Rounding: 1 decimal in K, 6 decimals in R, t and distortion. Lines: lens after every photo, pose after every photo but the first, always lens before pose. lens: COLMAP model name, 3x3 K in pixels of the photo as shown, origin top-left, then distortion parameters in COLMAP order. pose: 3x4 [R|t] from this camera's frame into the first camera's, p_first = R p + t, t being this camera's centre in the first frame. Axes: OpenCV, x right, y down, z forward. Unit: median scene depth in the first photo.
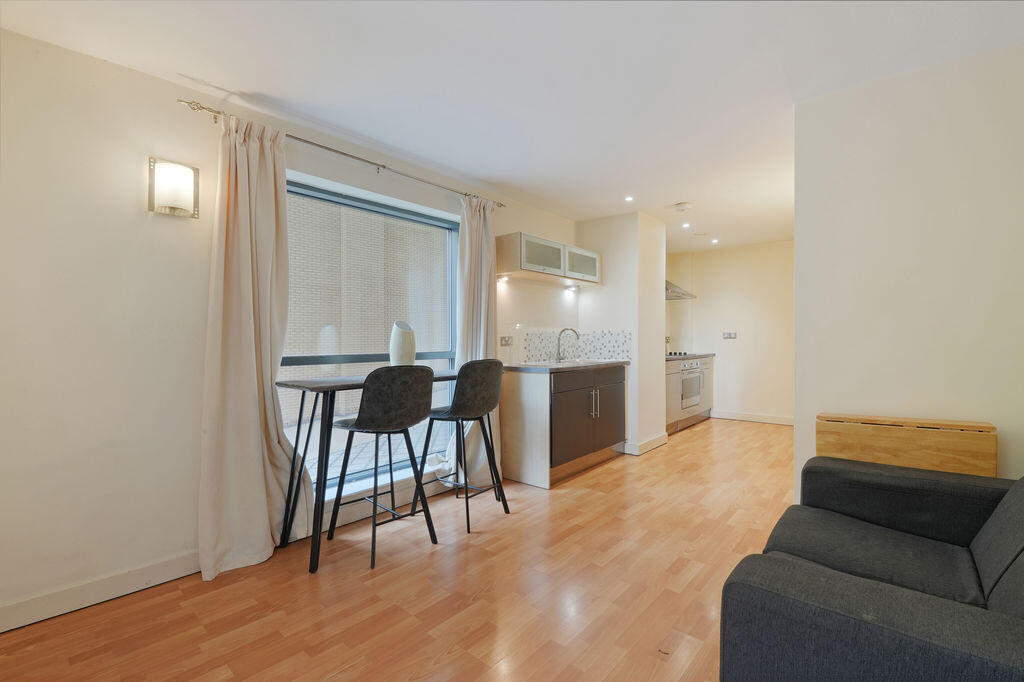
lens RADIAL K [[443.7, 0, 512.5], [0, 443.7, 344.9], [0, 0, 1]] dist [-0.002828, -0.009003]
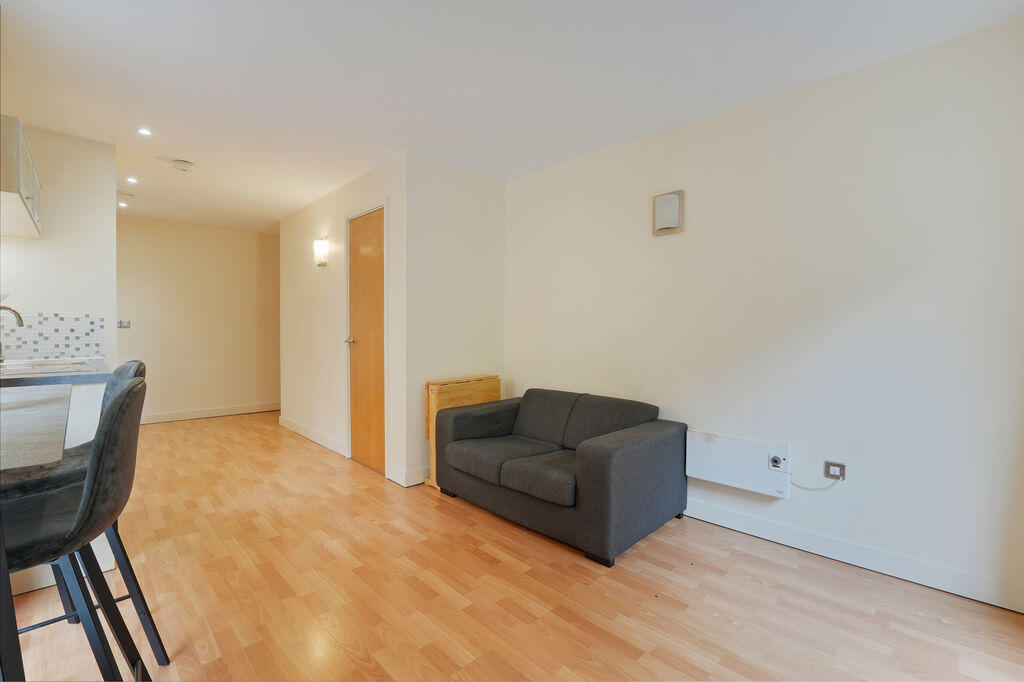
lens RADIAL K [[449.8, 0, 508.4], [0, 449.8, 351.3], [0, 0, 1]] dist [-0.001236, -0.012125]
pose [[0.082616, -0.038634, 0.995832, -0.397341], [0.003089, 0.999253, 0.038510, -0.000219], [-0.996577, -0.000105, 0.082674, 0.331990]]
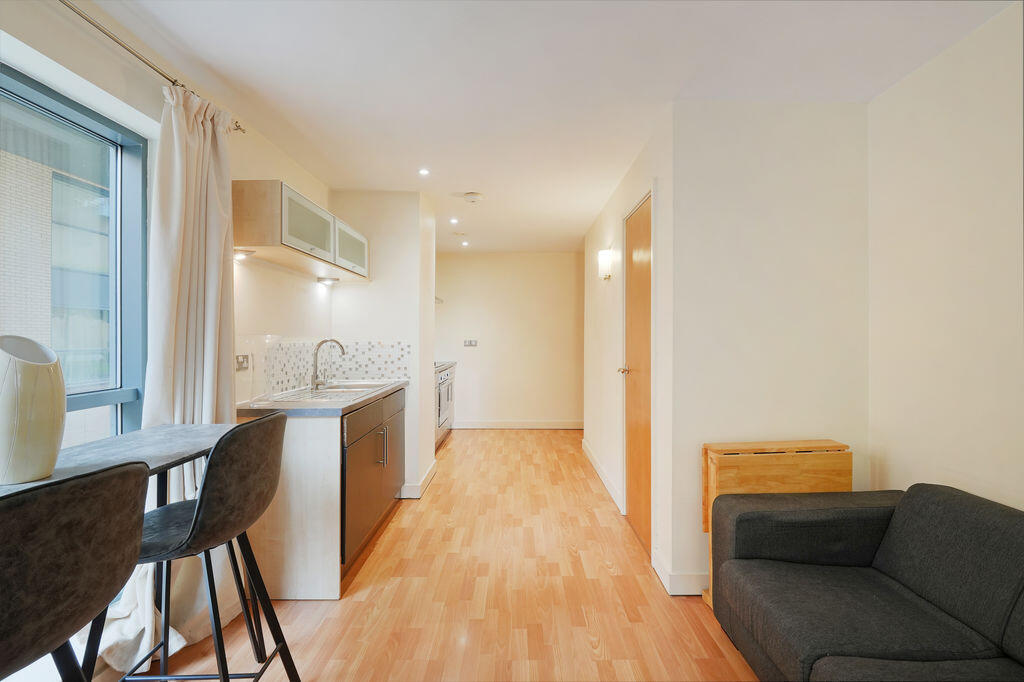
lens RADIAL K [[443.7, 0, 512.5], [0, 443.7, 344.9], [0, 0, 1]] dist [-0.002828, -0.009003]
pose [[0.753735, -0.006415, 0.657147, -0.120435], [0.003190, 0.999976, 0.006103, -0.033393], [-0.657170, -0.002504, 0.753738, 0.303366]]
